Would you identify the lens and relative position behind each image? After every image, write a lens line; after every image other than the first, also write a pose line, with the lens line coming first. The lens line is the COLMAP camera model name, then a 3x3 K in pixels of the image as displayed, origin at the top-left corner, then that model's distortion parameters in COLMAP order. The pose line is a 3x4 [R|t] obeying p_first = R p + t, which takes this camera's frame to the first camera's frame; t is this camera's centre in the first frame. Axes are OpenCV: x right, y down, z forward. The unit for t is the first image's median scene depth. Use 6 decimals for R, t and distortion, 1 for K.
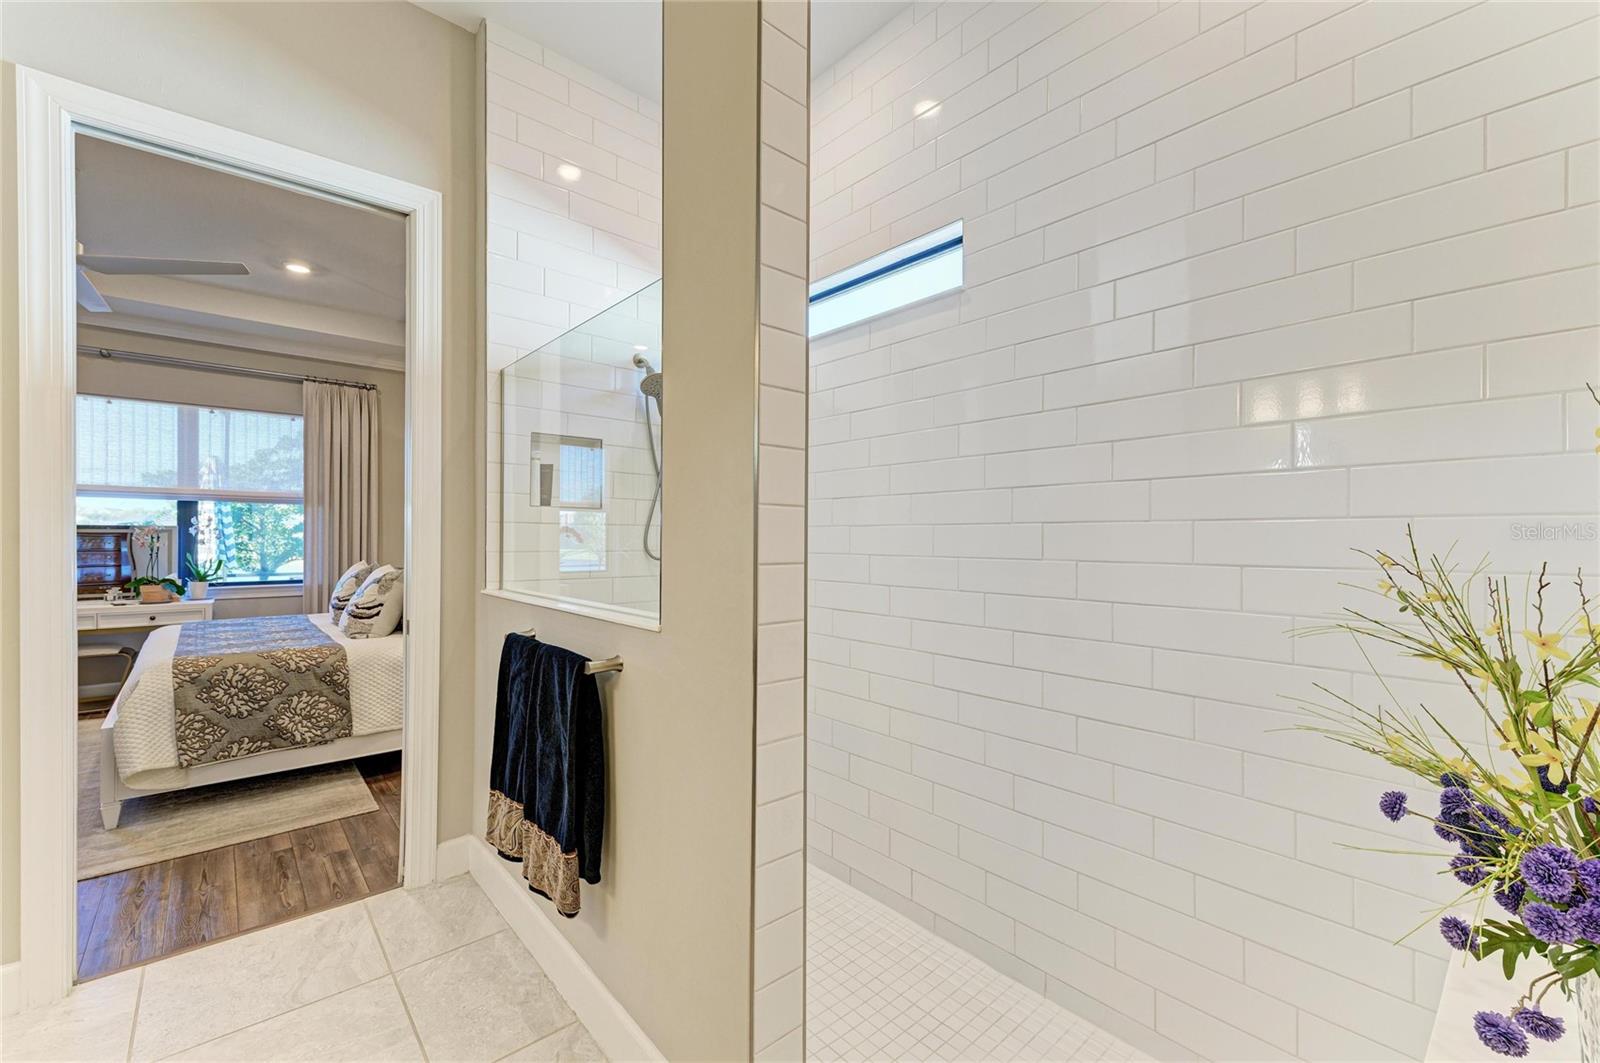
lens RADIAL K [[602.8, 0, 800.0], [0, 602.8, 531.5], [0, 0, 1]] dist [0.000859, 0.000141]
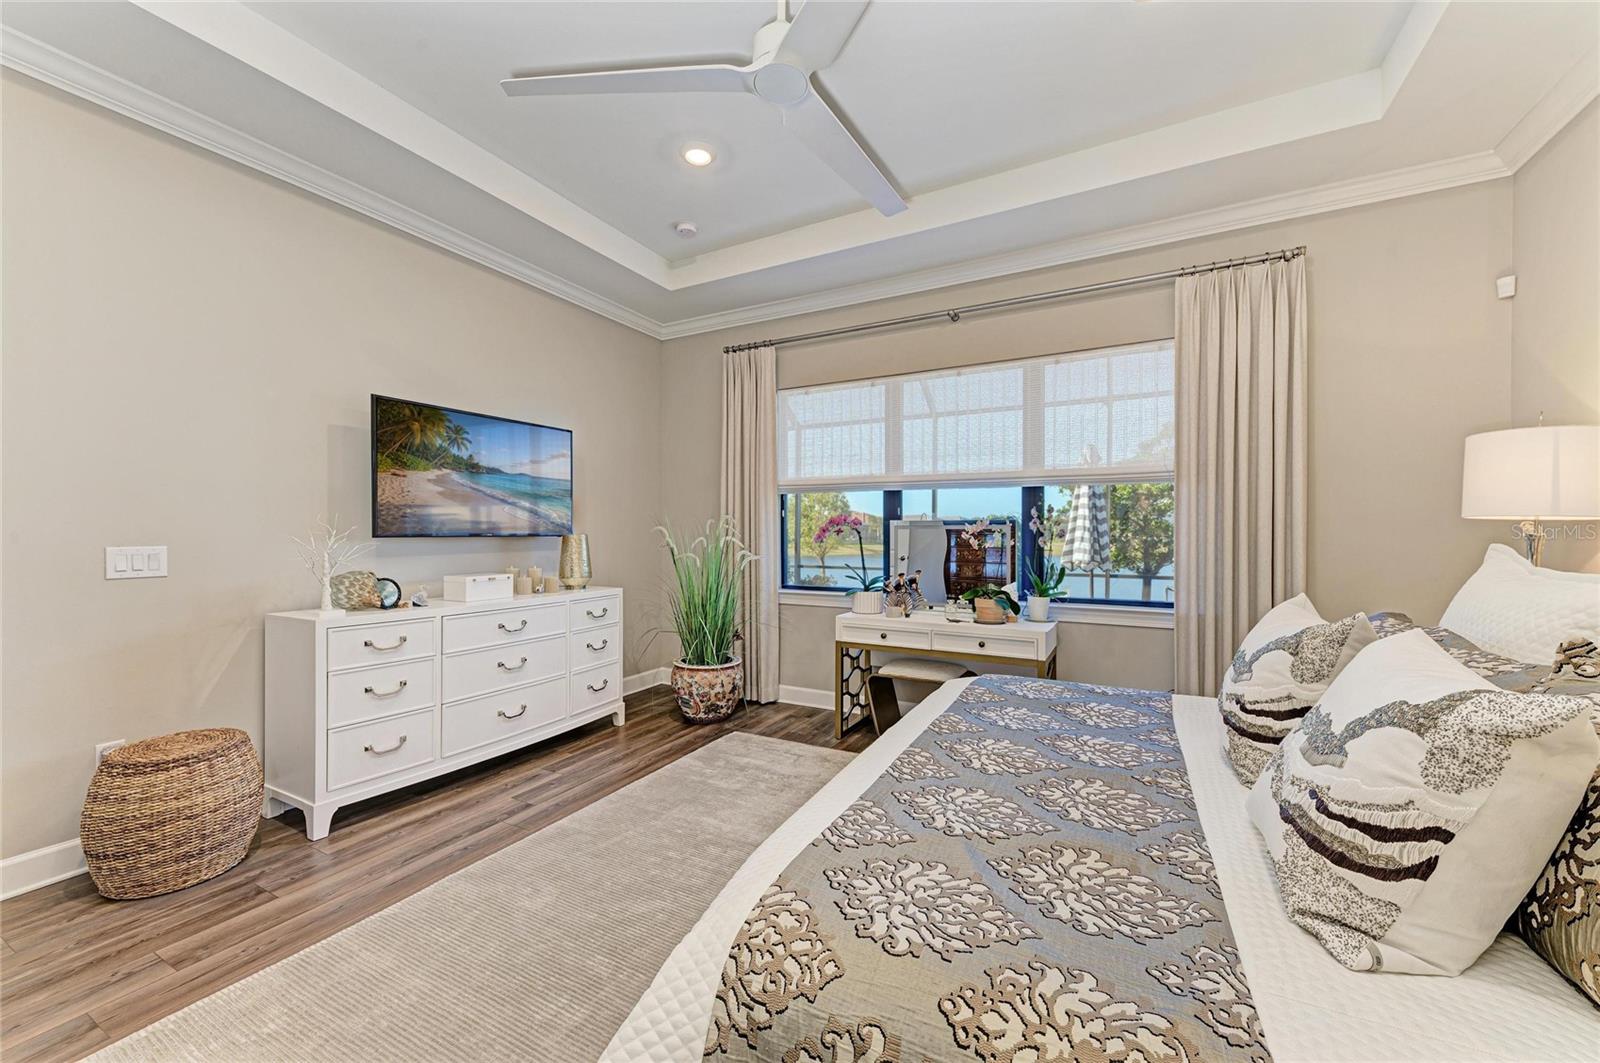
lens RADIAL K [[615.9, 0, 795.0], [0, 615.9, 532.5], [0, 0, 1]] dist [0.038258, -0.008325]
pose [[0.311164, 0.002055, -0.950354, -0.385089], [0.001588, 0.999995, 0.002682, 0.005148], [0.950355, -0.002344, 0.311159, 0.493192]]
